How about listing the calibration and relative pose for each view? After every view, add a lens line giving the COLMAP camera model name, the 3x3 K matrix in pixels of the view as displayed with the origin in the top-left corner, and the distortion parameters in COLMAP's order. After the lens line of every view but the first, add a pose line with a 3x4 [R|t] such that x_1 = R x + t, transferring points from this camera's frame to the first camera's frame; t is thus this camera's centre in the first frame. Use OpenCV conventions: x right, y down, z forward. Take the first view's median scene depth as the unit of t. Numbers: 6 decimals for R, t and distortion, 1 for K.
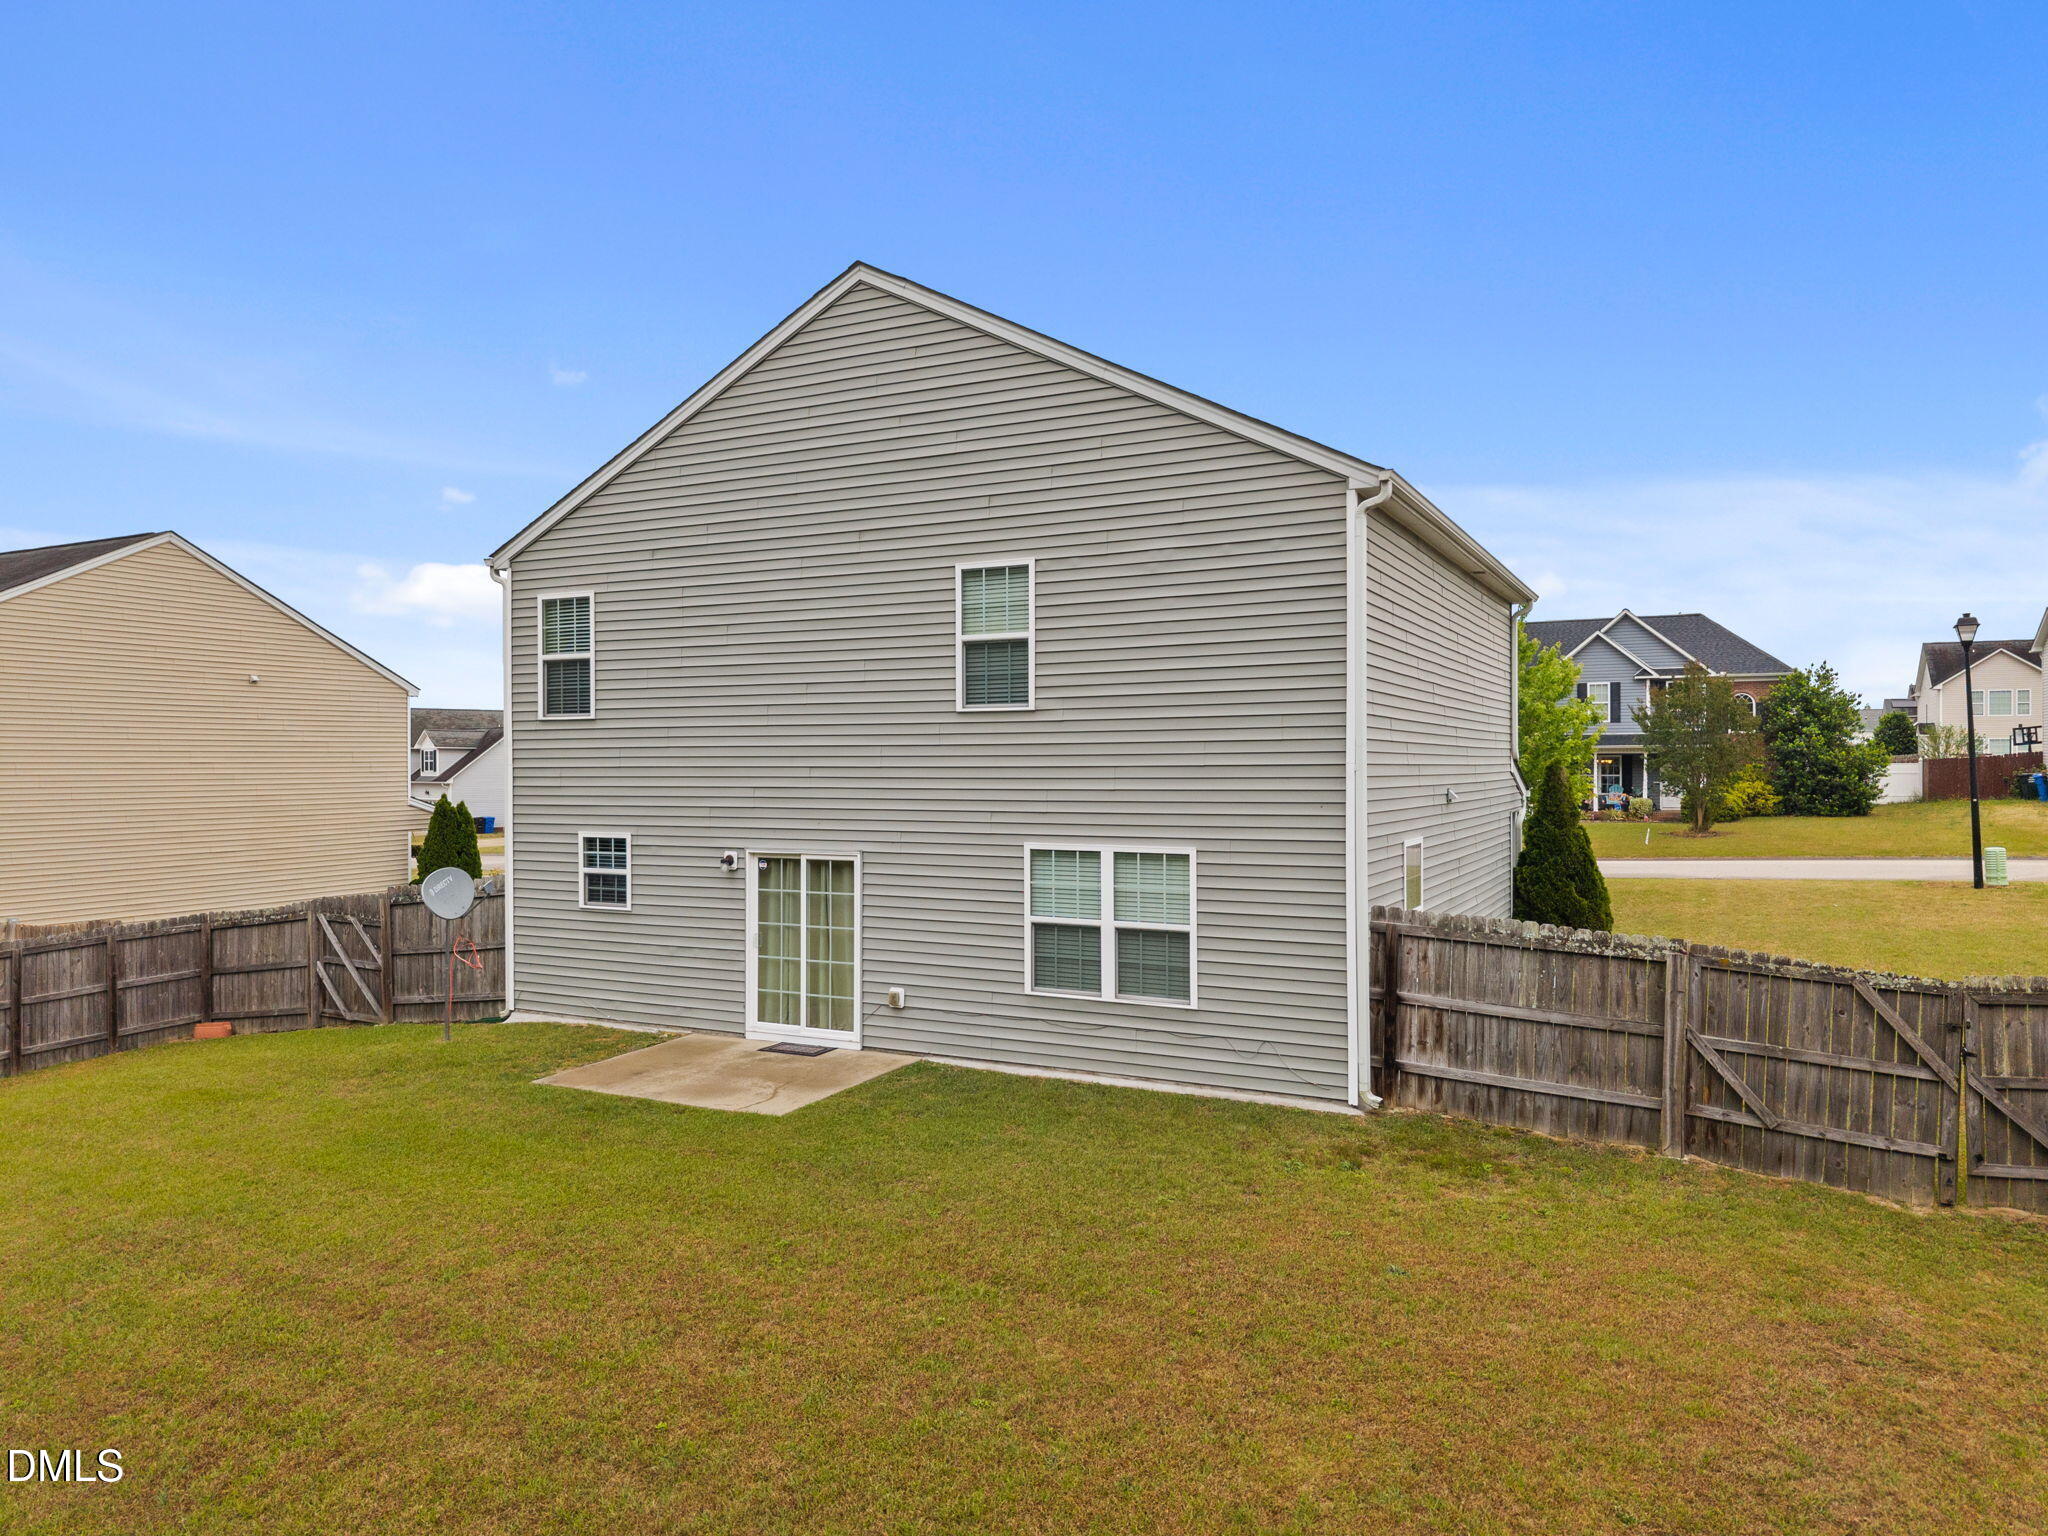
lens RADIAL K [[1379.8, 0, 1017.2], [0, 1379.8, 776.4], [0, 0, 1]] dist [0.001043, -0.002467]
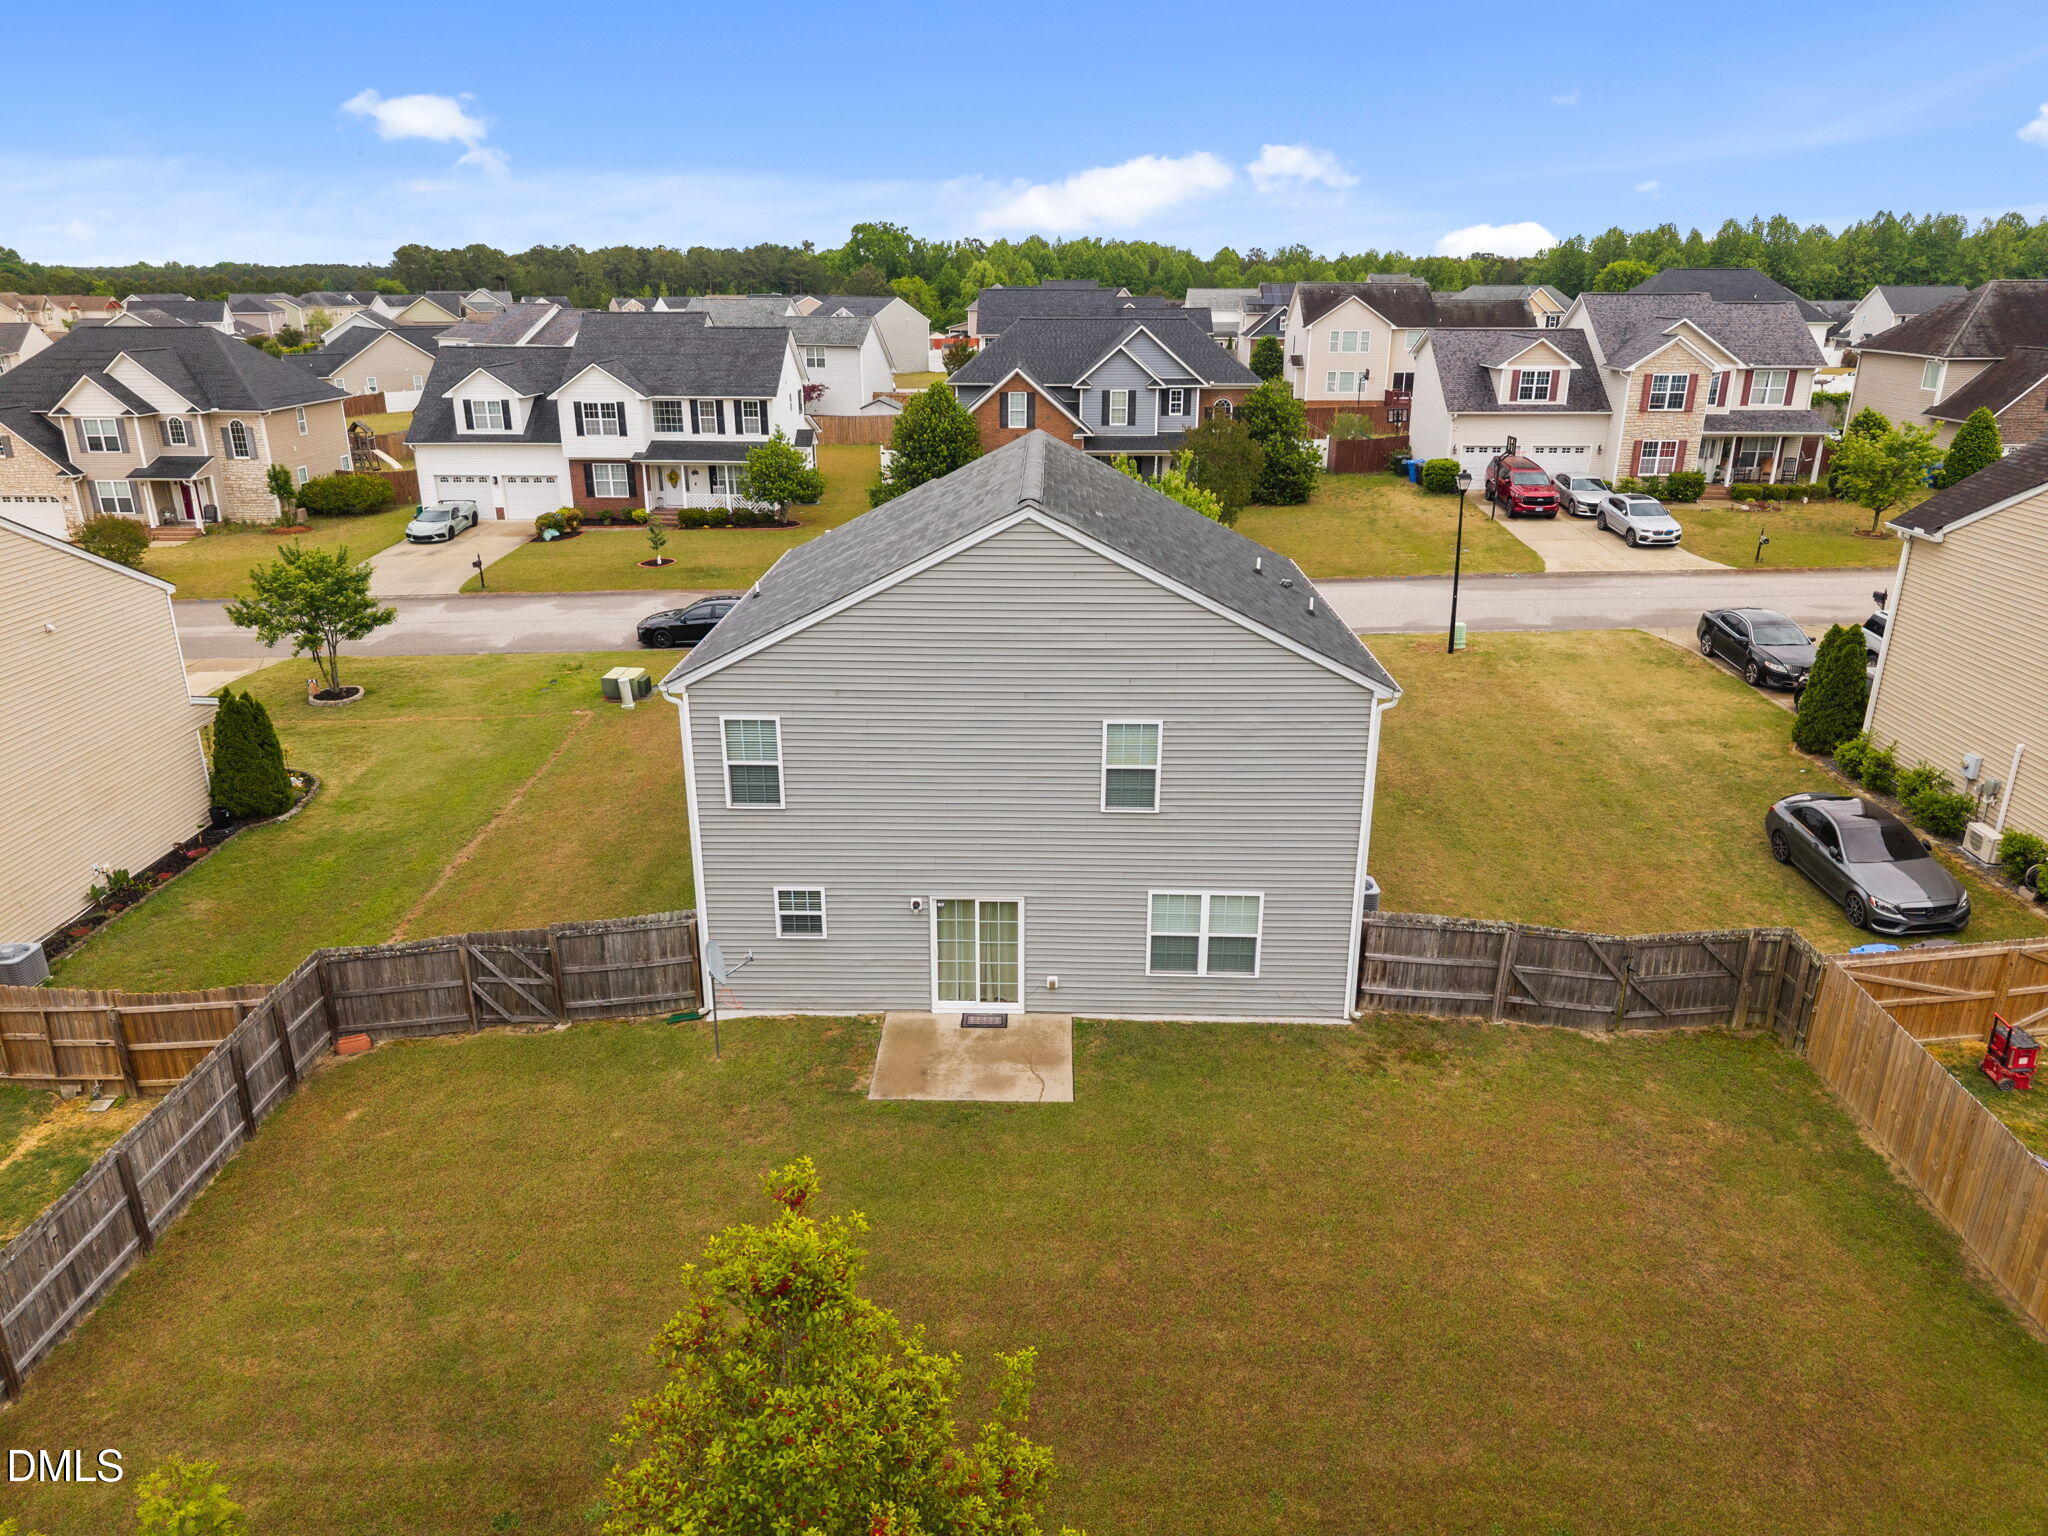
lens RADIAL K [[1379.8, 0, 1028.4], [0, 1379.8, 764.0], [0, 0, 1]] dist [0.001043, -0.002467]
pose [[0.898080, -0.141085, 0.416590, -0.786244], [-0.000498, 0.946830, 0.321733, -0.620653], [-0.439832, -0.289149, 0.850259, -0.253866]]
